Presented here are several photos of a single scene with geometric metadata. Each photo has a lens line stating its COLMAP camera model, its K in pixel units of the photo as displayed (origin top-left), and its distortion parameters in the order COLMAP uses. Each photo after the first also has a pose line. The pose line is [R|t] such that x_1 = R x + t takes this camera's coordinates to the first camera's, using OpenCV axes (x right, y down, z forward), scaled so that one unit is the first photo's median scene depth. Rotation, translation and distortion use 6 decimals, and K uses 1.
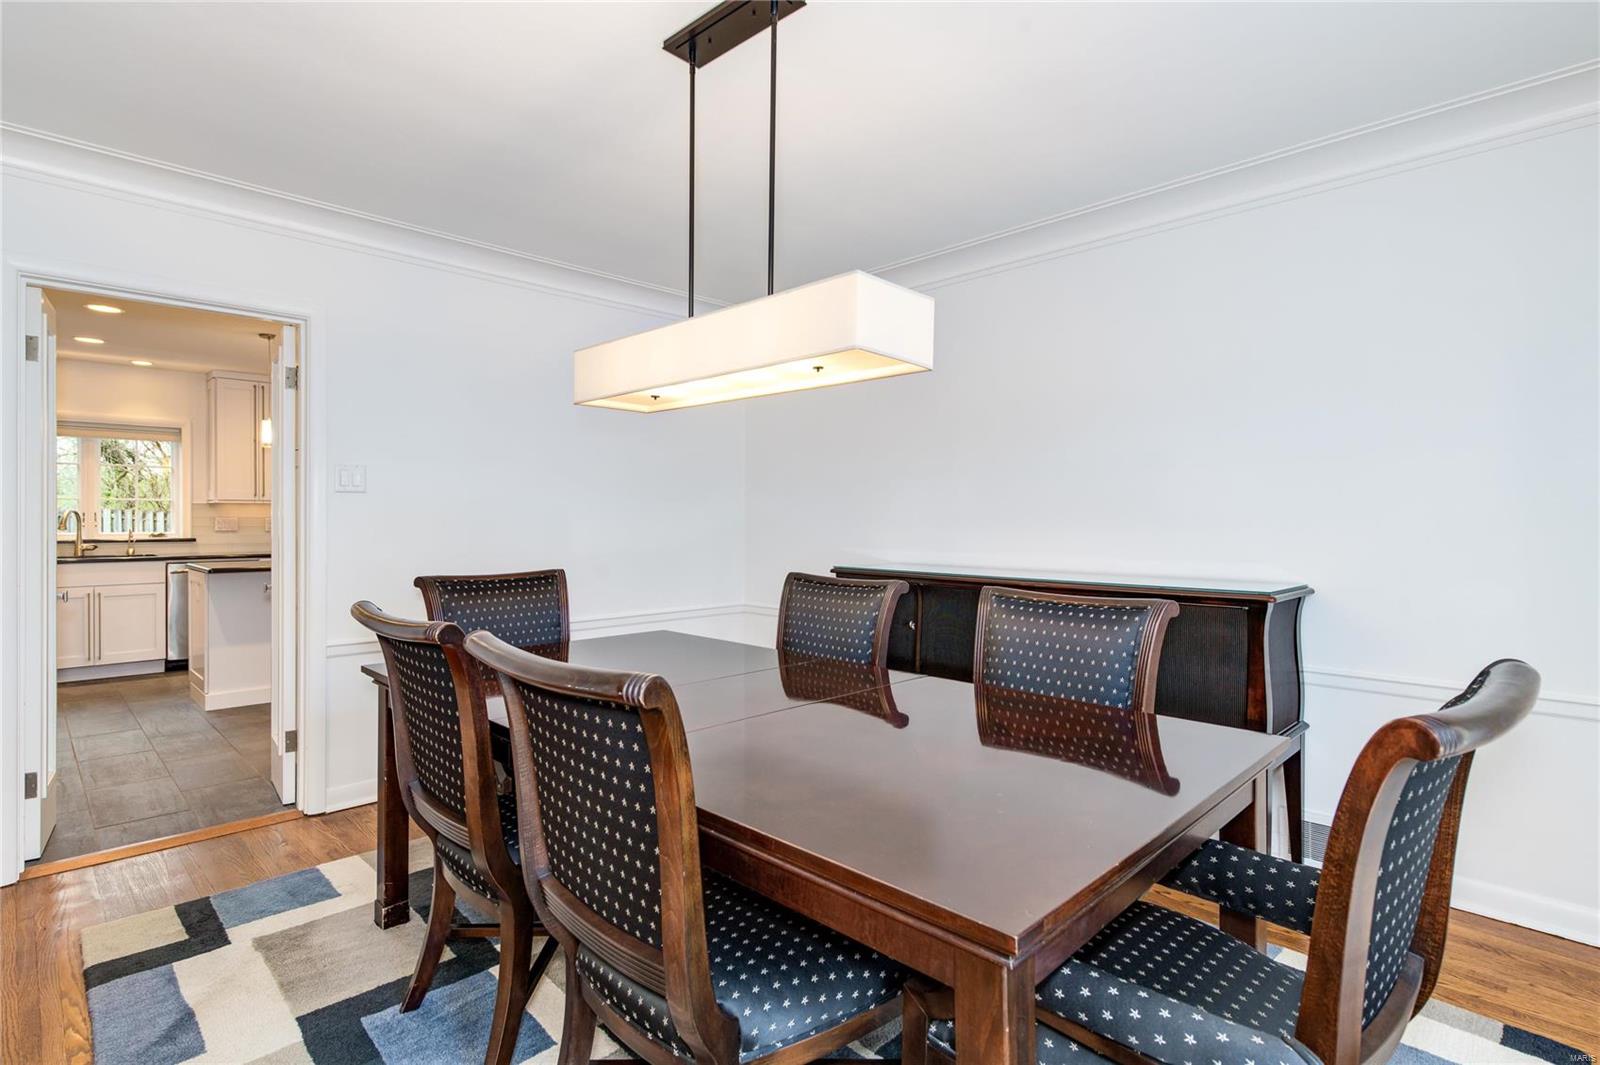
lens RADIAL K [[775.0, 0, 797.9], [0, 775.0, 525.4], [0, 0, 1]] dist [0.002617, -0.000855]
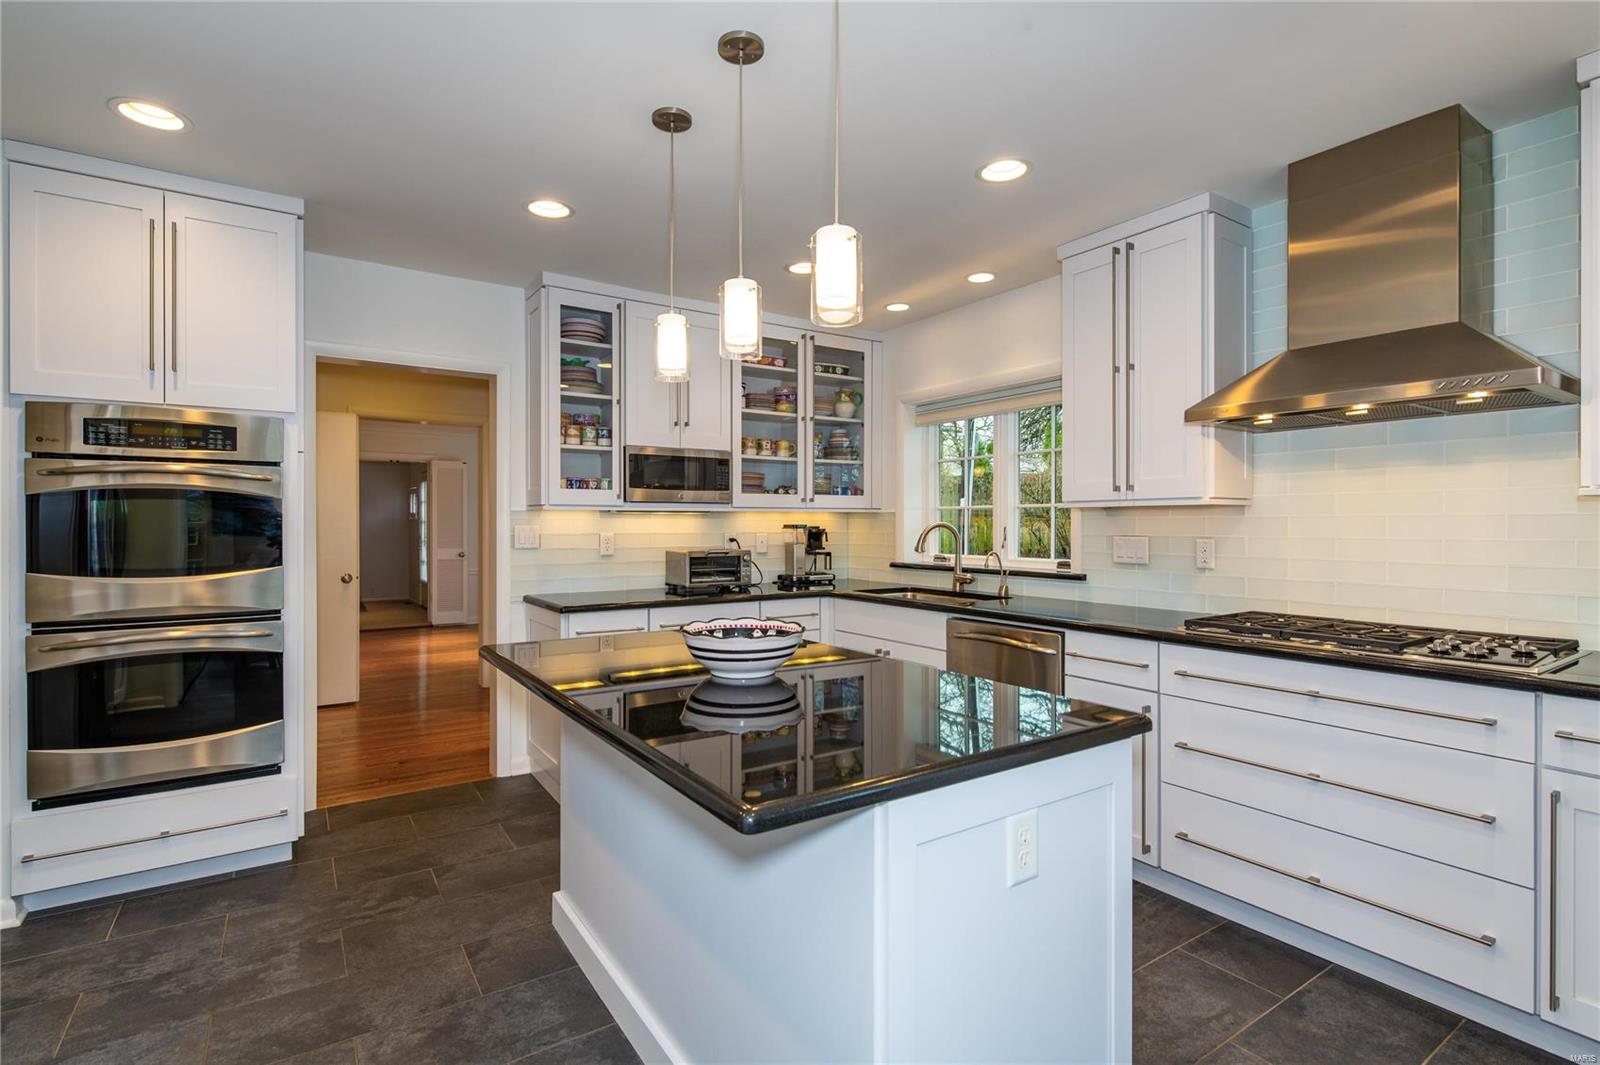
lens RADIAL K [[775.0, 0, 797.9], [0, 775.0, 525.4], [0, 0, 1]] dist [0.002617, -0.000855]
pose [[-0.192028, 0.003244, -0.981384, -0.227720], [-0.008644, 0.999950, 0.004997, -0.020005], [0.981351, 0.009442, -0.191991, 0.985172]]
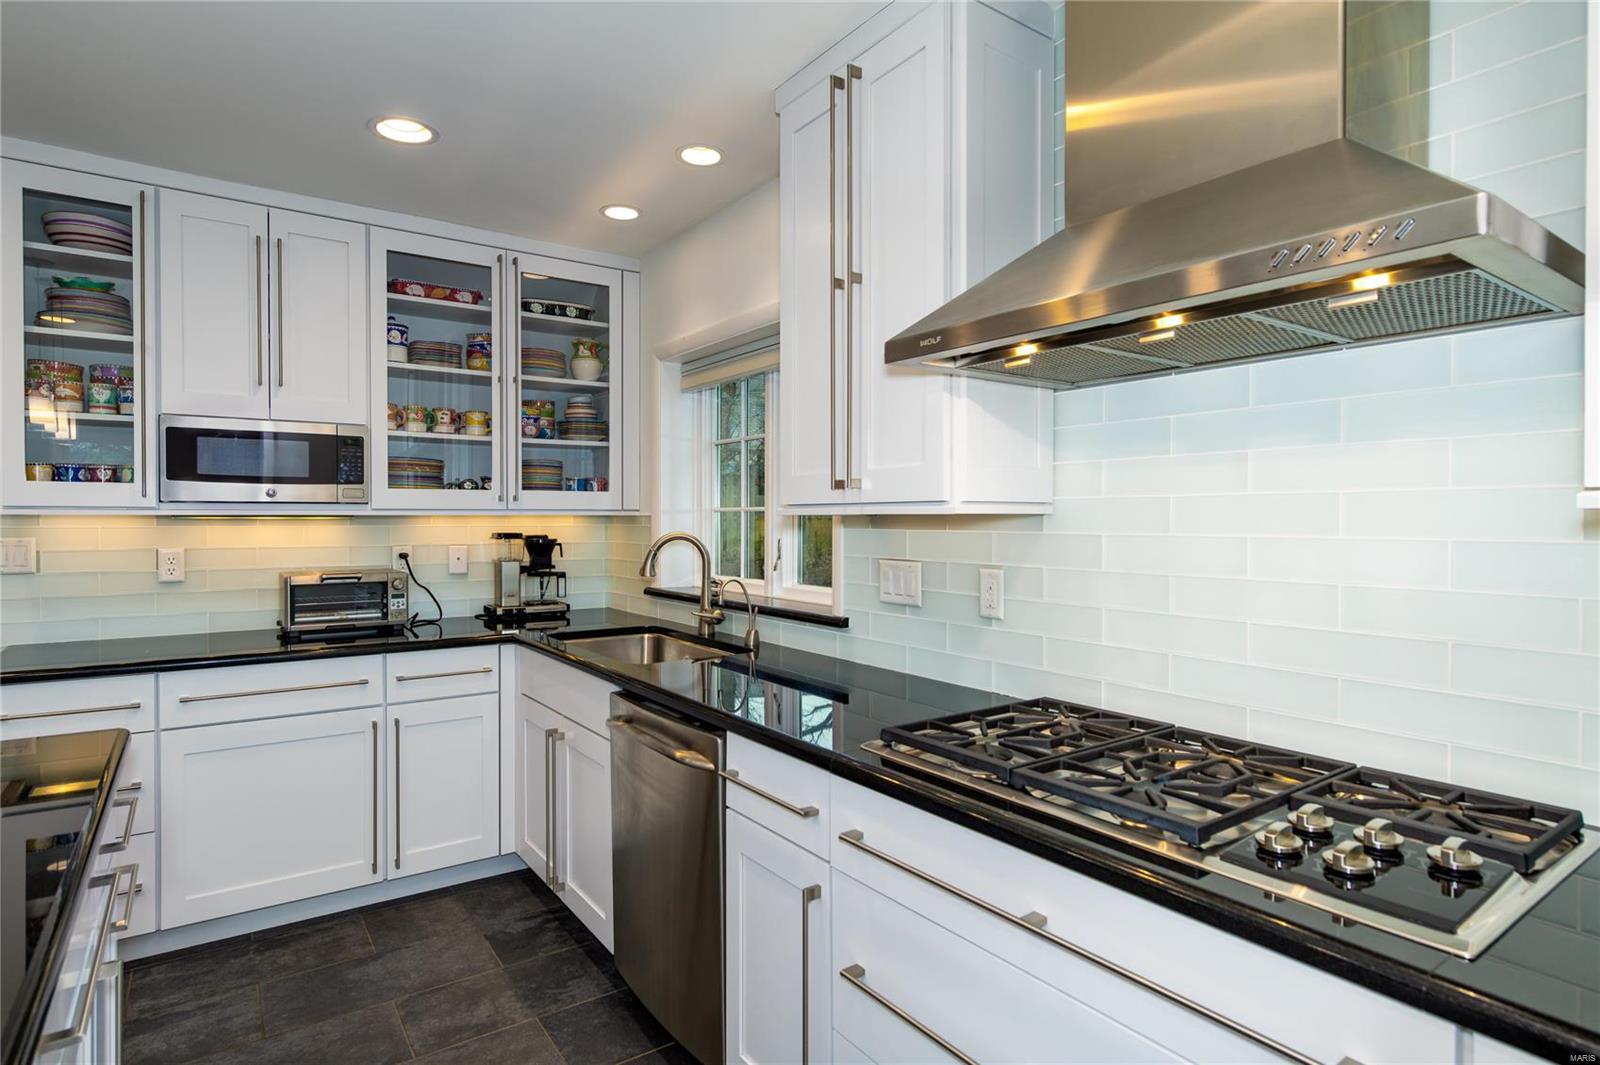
lens RADIAL K [[850.3, 0, 802.5], [0, 850.3, 518.3], [0, 0, 1]] dist [0.003711, 0.000825]
pose [[-0.168193, 0.001645, -0.985753, -0.436027], [-0.010042, 0.999944, 0.003382, -0.031057], [0.985703, 0.010468, -0.168168, 1.132412]]
